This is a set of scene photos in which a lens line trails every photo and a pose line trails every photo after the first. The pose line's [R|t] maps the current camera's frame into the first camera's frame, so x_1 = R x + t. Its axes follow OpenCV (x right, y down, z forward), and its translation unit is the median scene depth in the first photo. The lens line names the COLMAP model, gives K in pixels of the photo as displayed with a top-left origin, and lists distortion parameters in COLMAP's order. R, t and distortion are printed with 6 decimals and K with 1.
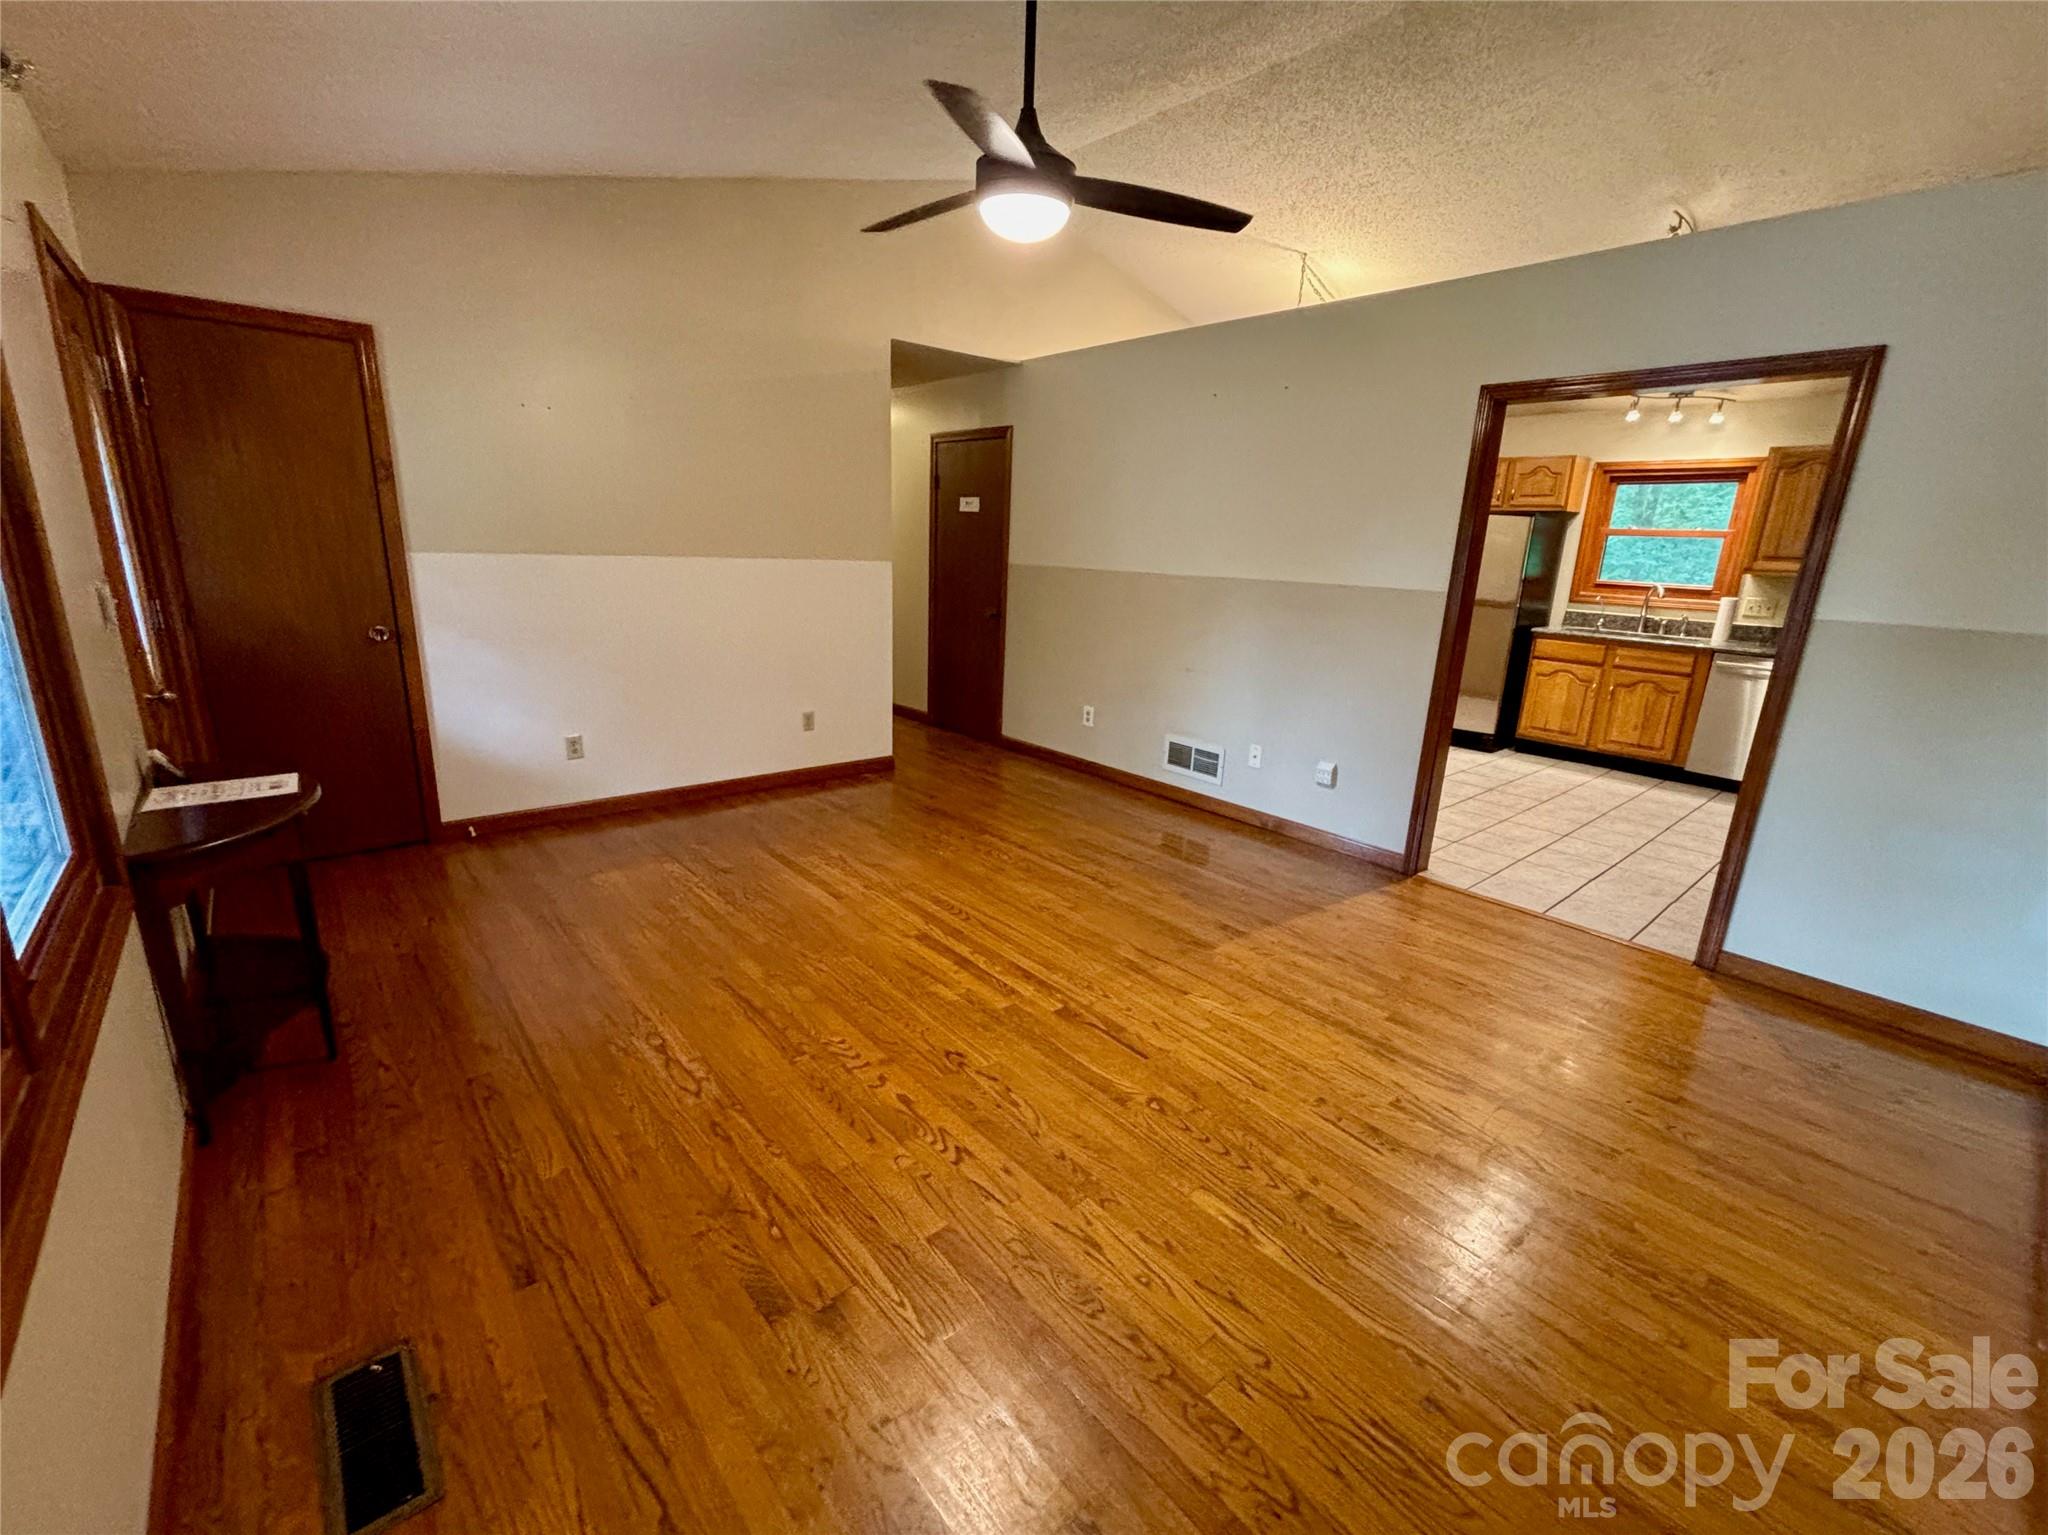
lens RADIAL K [[853.4, 0, 1020.0], [0, 853.4, 759.8], [0, 0, 1]] dist [-0.000524, -0.000193]
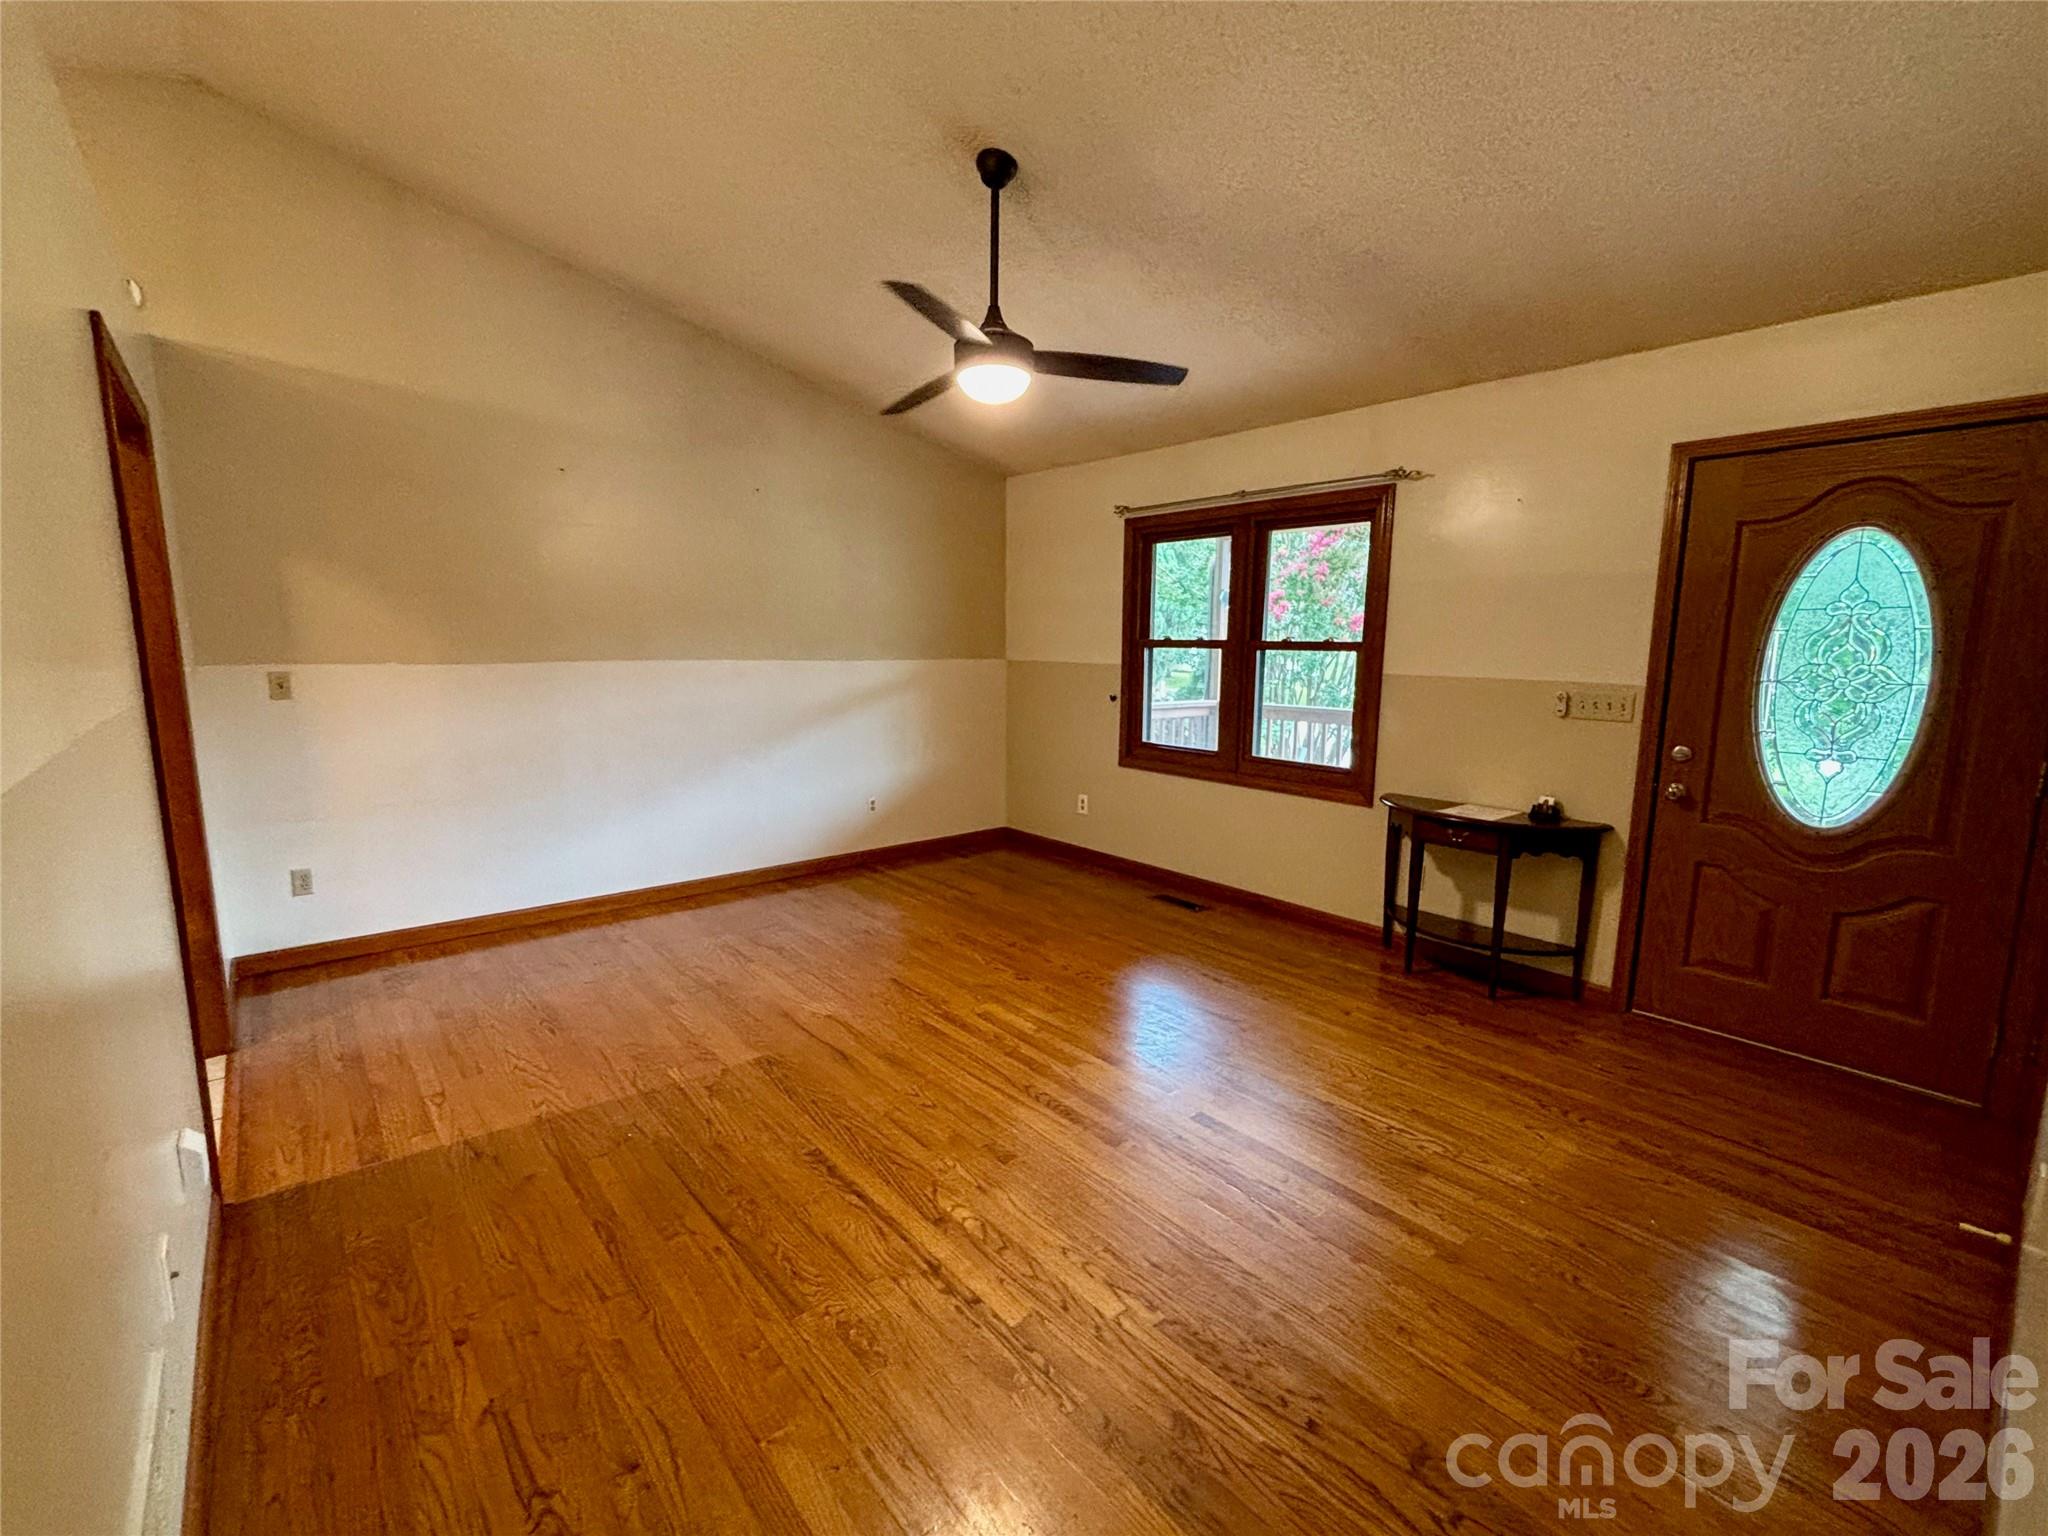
lens RADIAL K [[896.8, 0, 1020.0], [0, 896.8, 757.7], [0, 0, 1]] dist [0.002455, 0.000103]
pose [[-0.998918, -0.046489, 0.001339, -0.026664], [-0.042584, 0.925818, 0.375564, -0.277949], [-0.018699, 0.375101, -0.926795, 1.070752]]
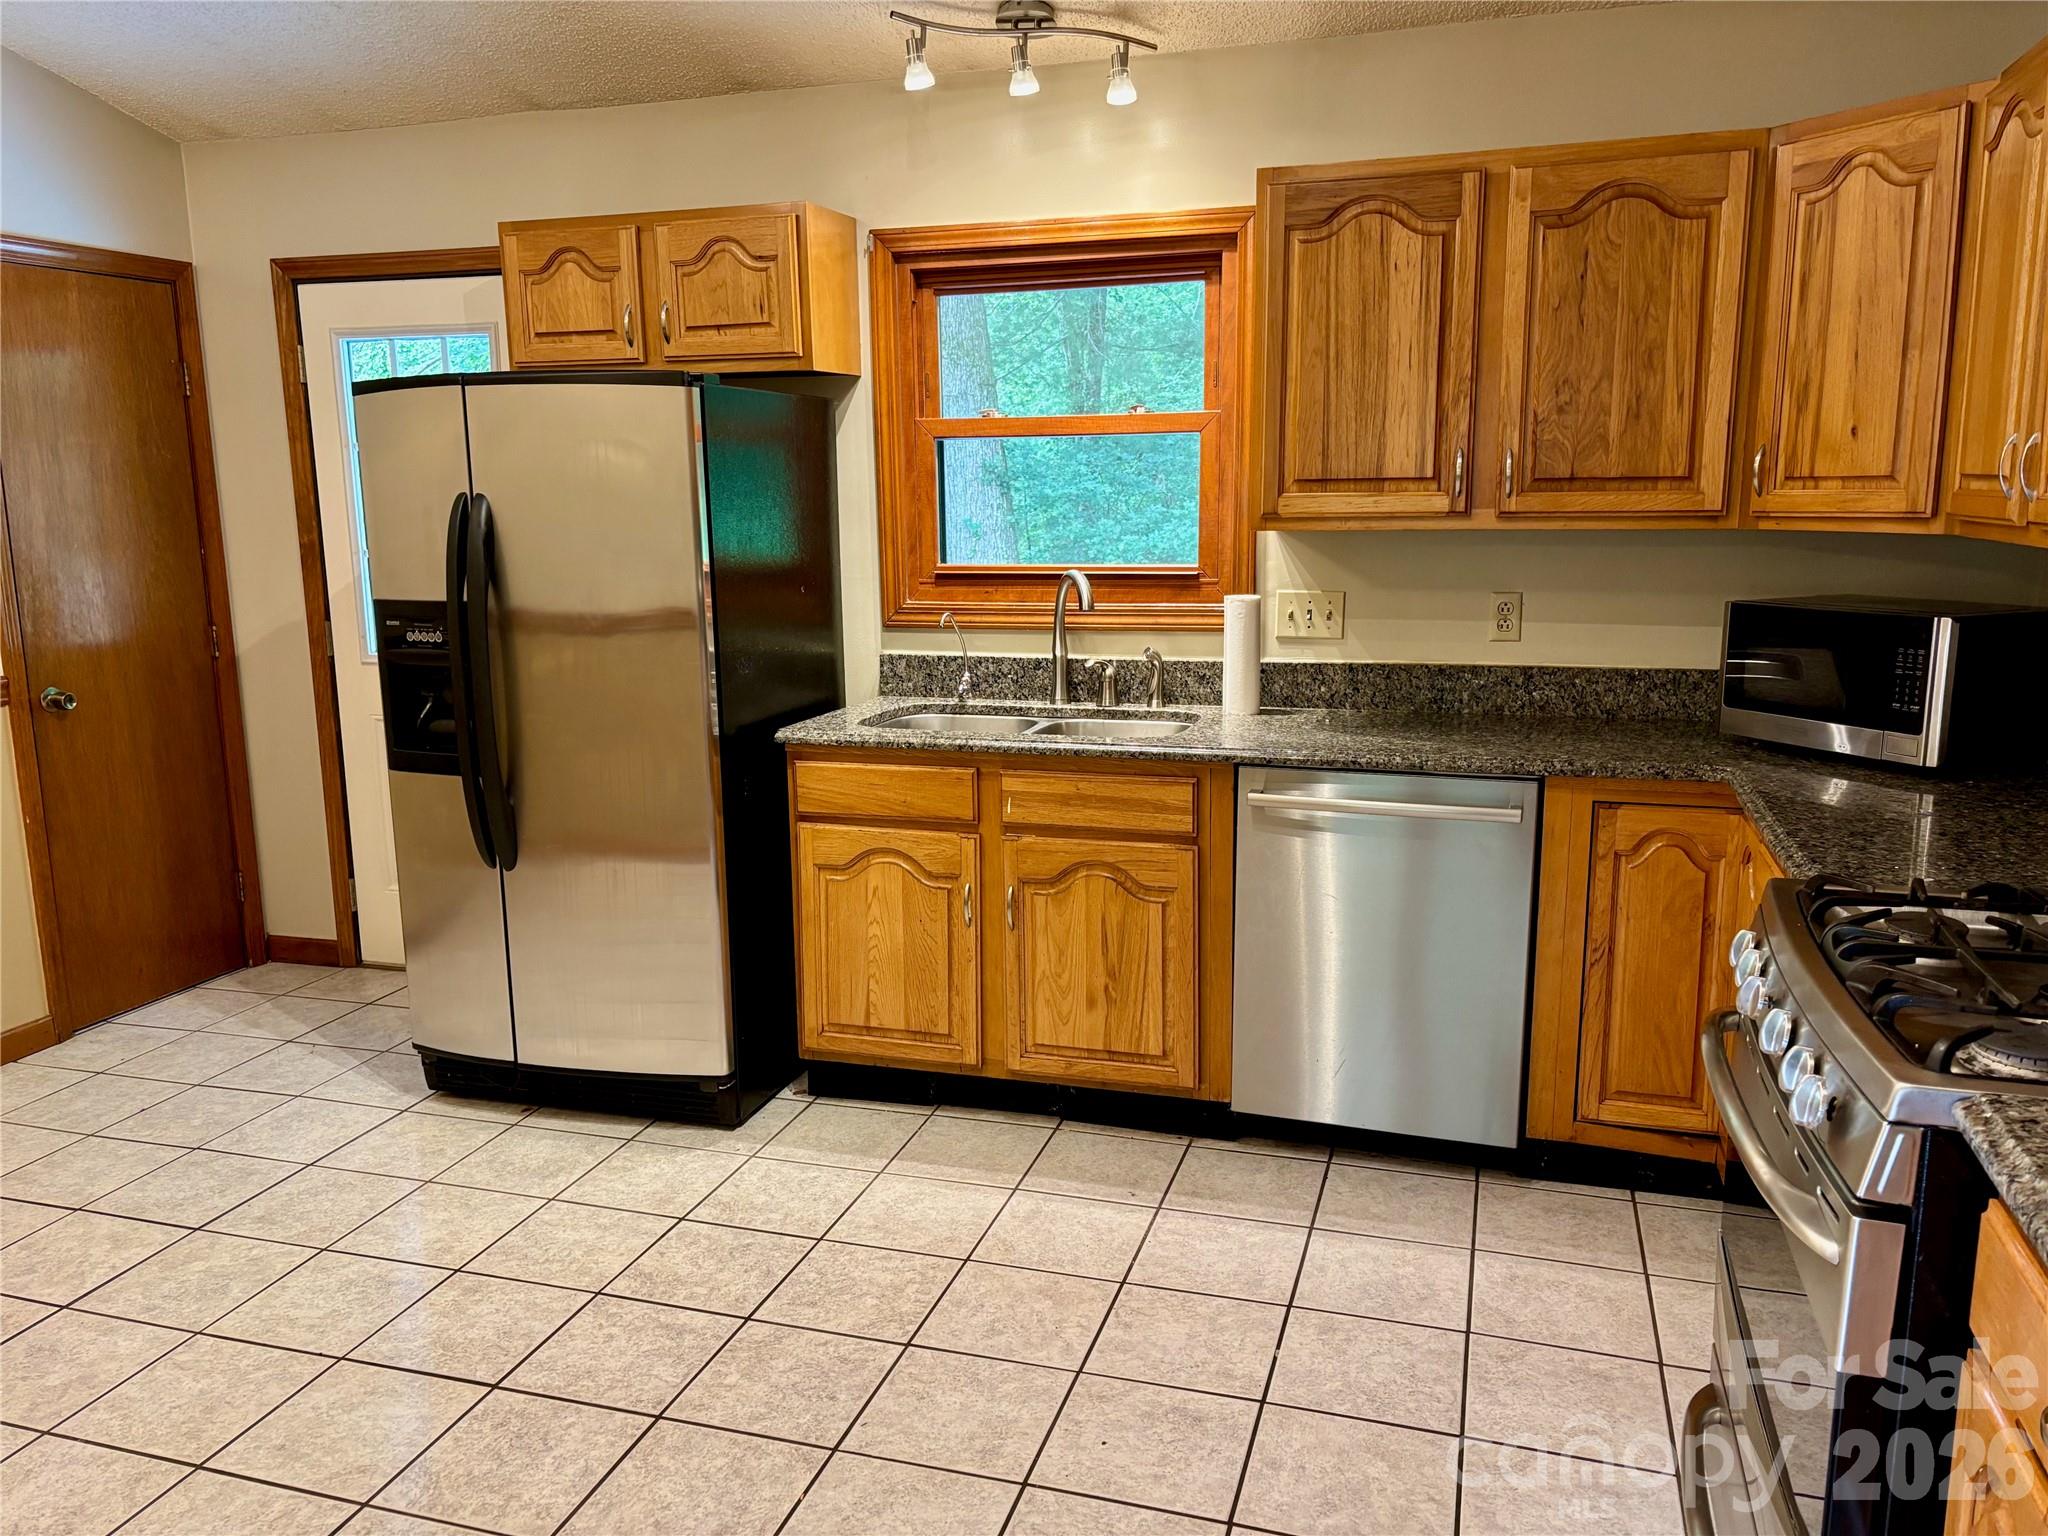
lens RADIAL K [[1547.1, 0, 1024.0], [0, 1547.1, 768.0], [0, 0, 1]] dist [0.022429, -0.003979]
pose [[0.844783, -0.144854, 0.515129, 0.447777], [0.177672, 0.983980, -0.014677, -0.136733], [-0.504751, 0.103924, 0.856987, 0.543158]]
